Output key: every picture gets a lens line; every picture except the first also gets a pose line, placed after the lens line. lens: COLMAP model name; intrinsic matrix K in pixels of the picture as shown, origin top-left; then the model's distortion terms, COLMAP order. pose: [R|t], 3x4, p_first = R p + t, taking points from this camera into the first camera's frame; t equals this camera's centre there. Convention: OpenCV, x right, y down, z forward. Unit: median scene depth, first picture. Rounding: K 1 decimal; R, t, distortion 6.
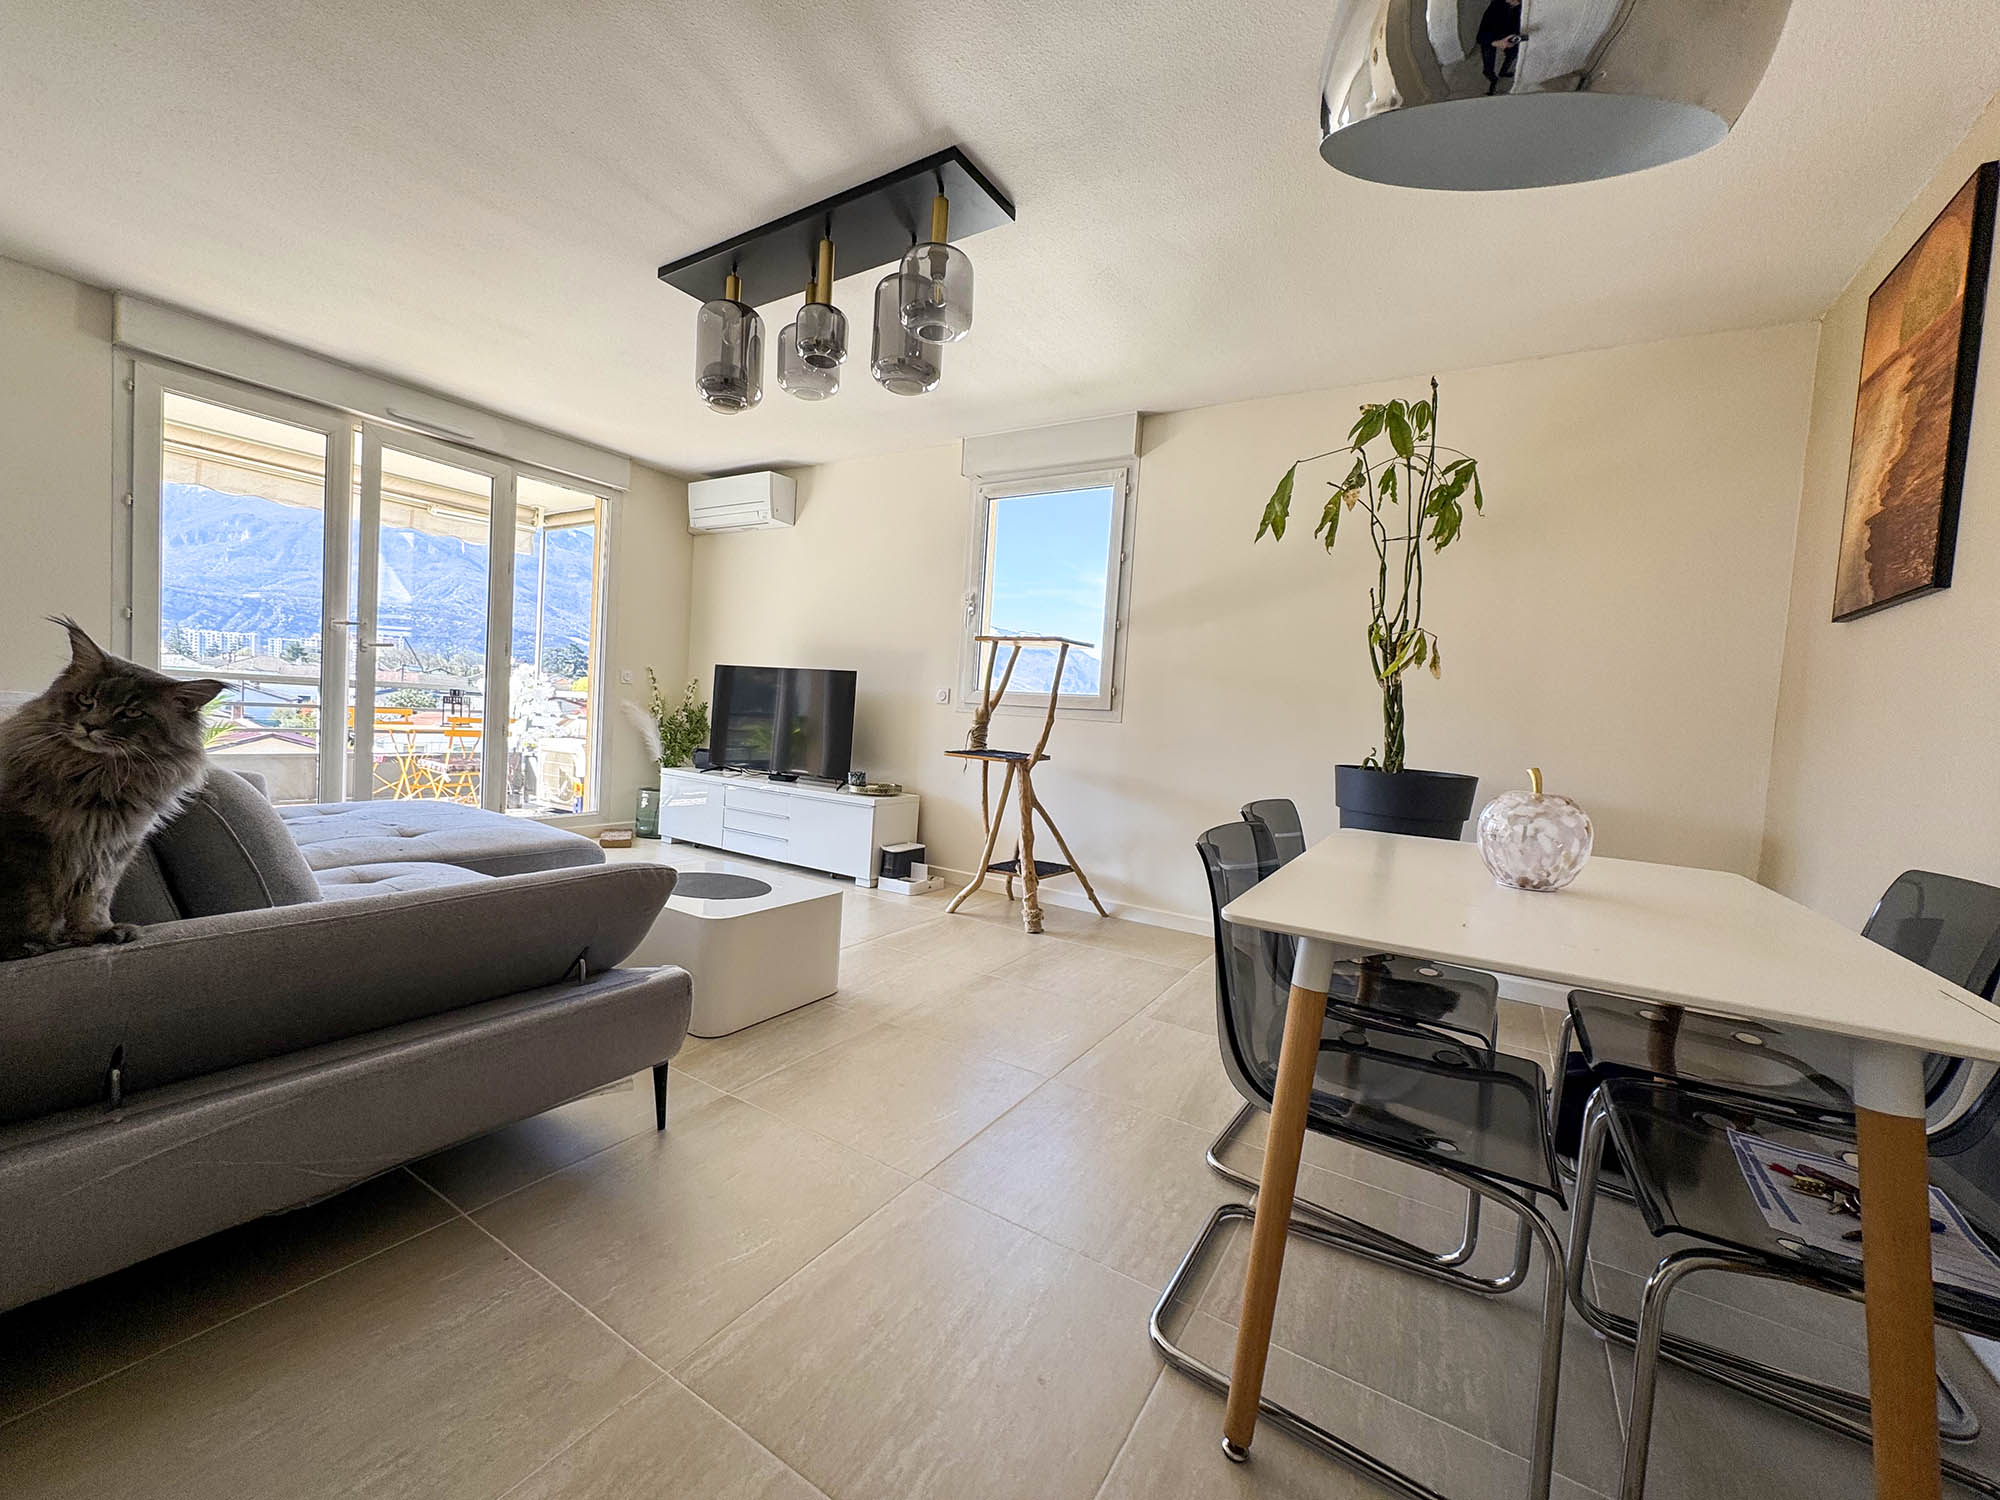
lens RADIAL K [[798.0, 0, 1000.7], [0, 798.0, 753.7], [0, 0, 1]] dist [-0.001106, -0.000584]
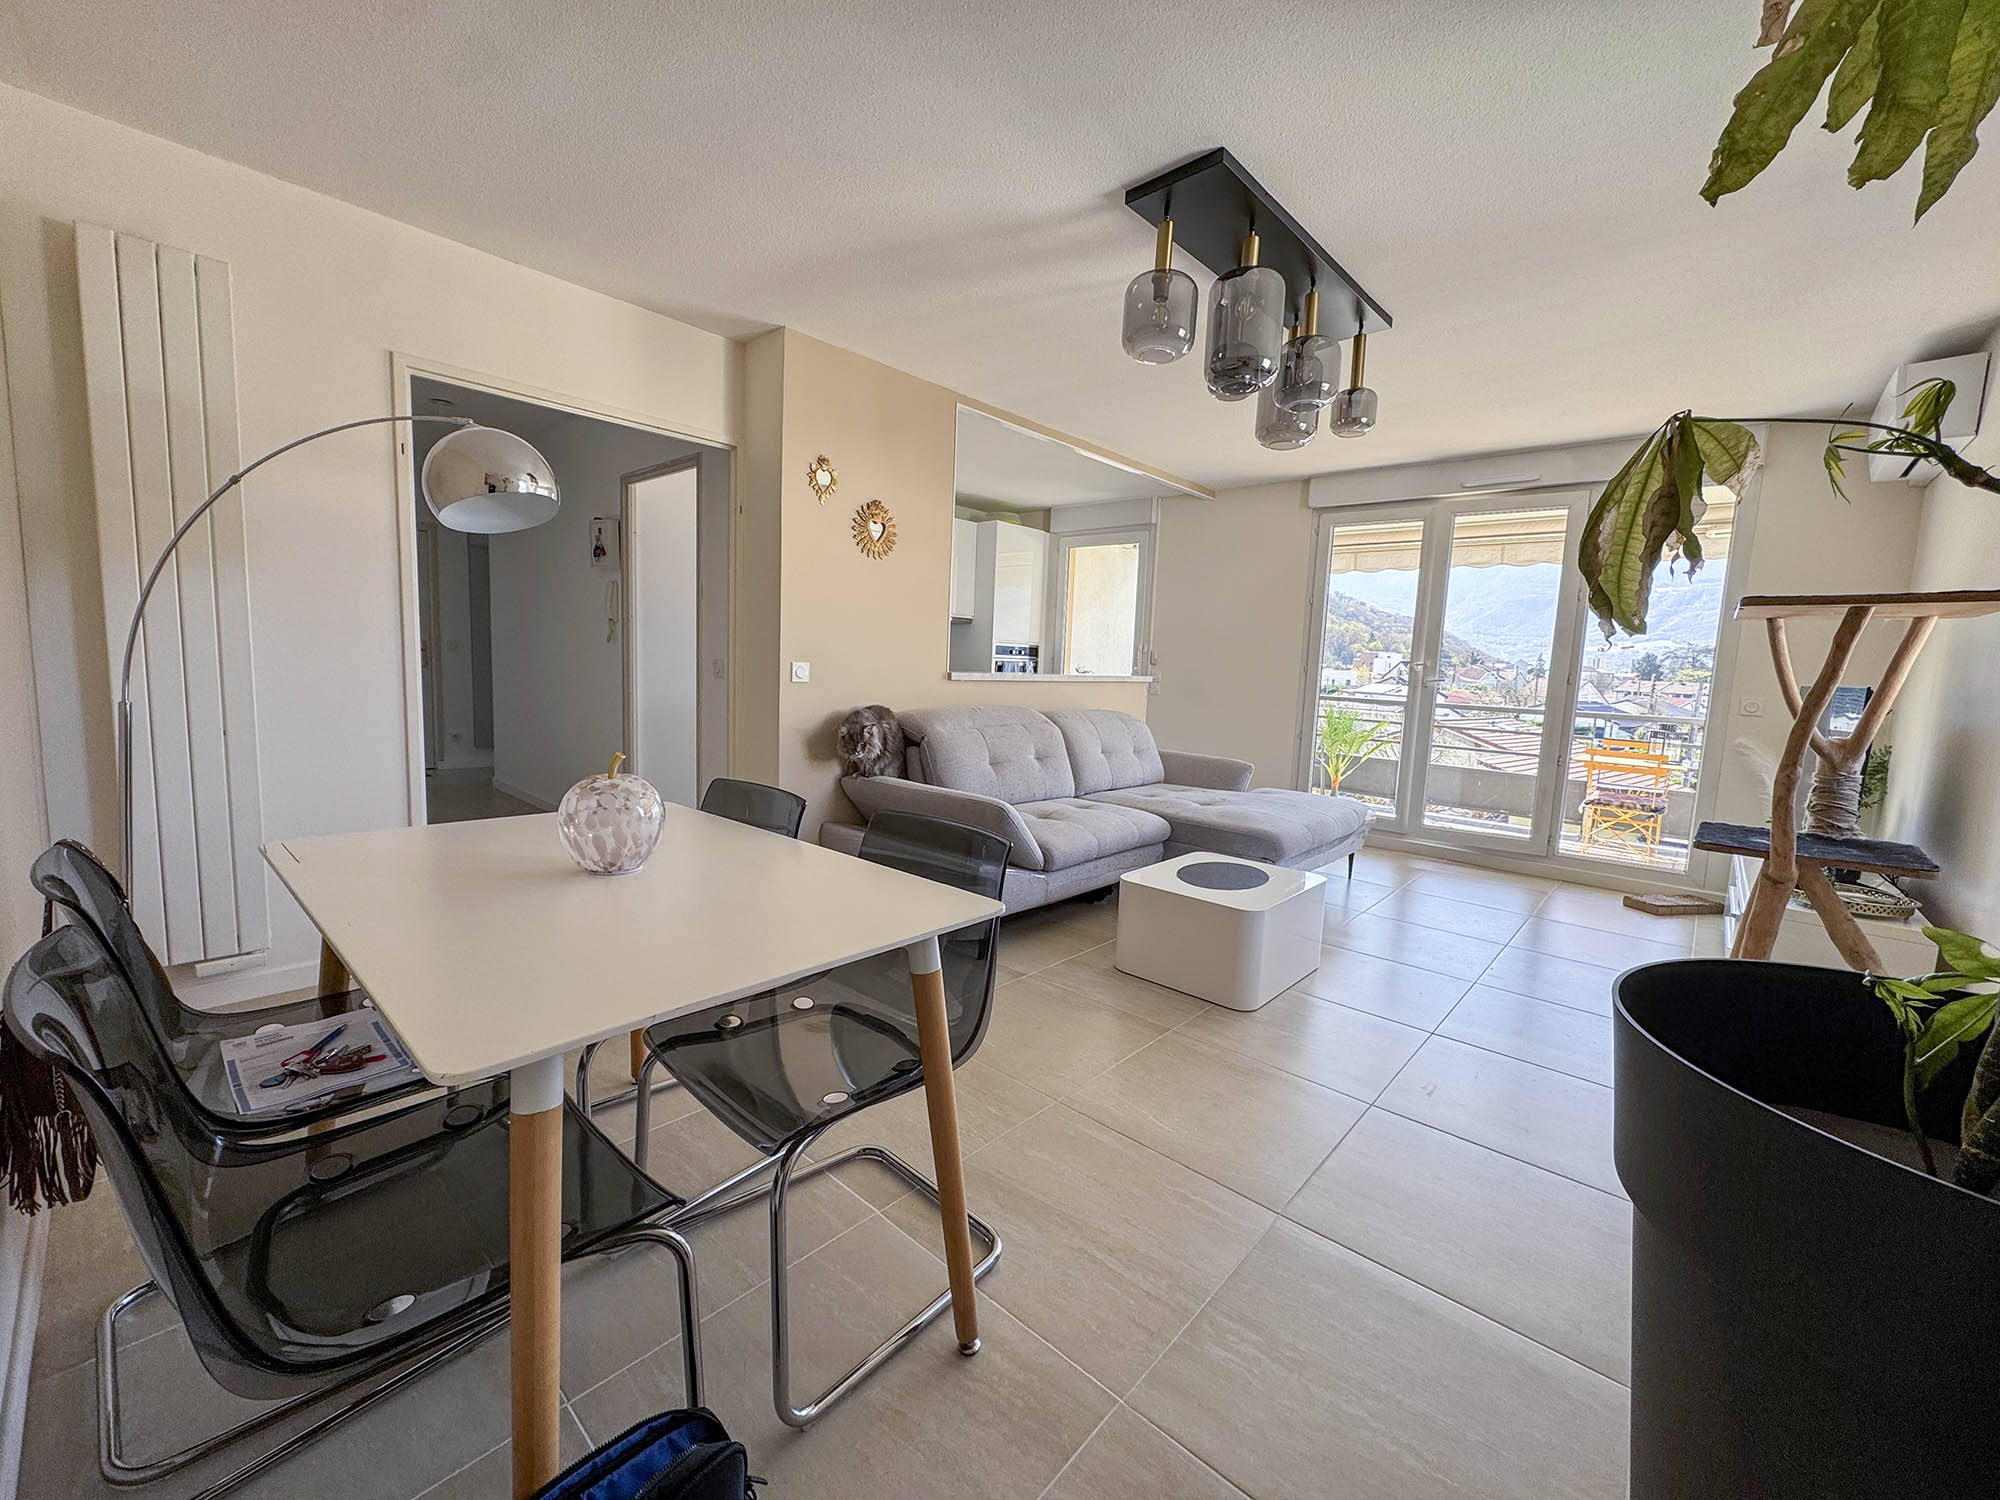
lens RADIAL K [[798.0, 0, 994.6], [0, 798.0, 742.9], [0, 0, 1]] dist [-0.001106, -0.000584]
pose [[-0.178765, 0.028879, -0.983468, 0.656674], [-0.103010, 0.993526, 0.047898, -0.038023], [0.978485, 0.109869, -0.174633, 0.681506]]
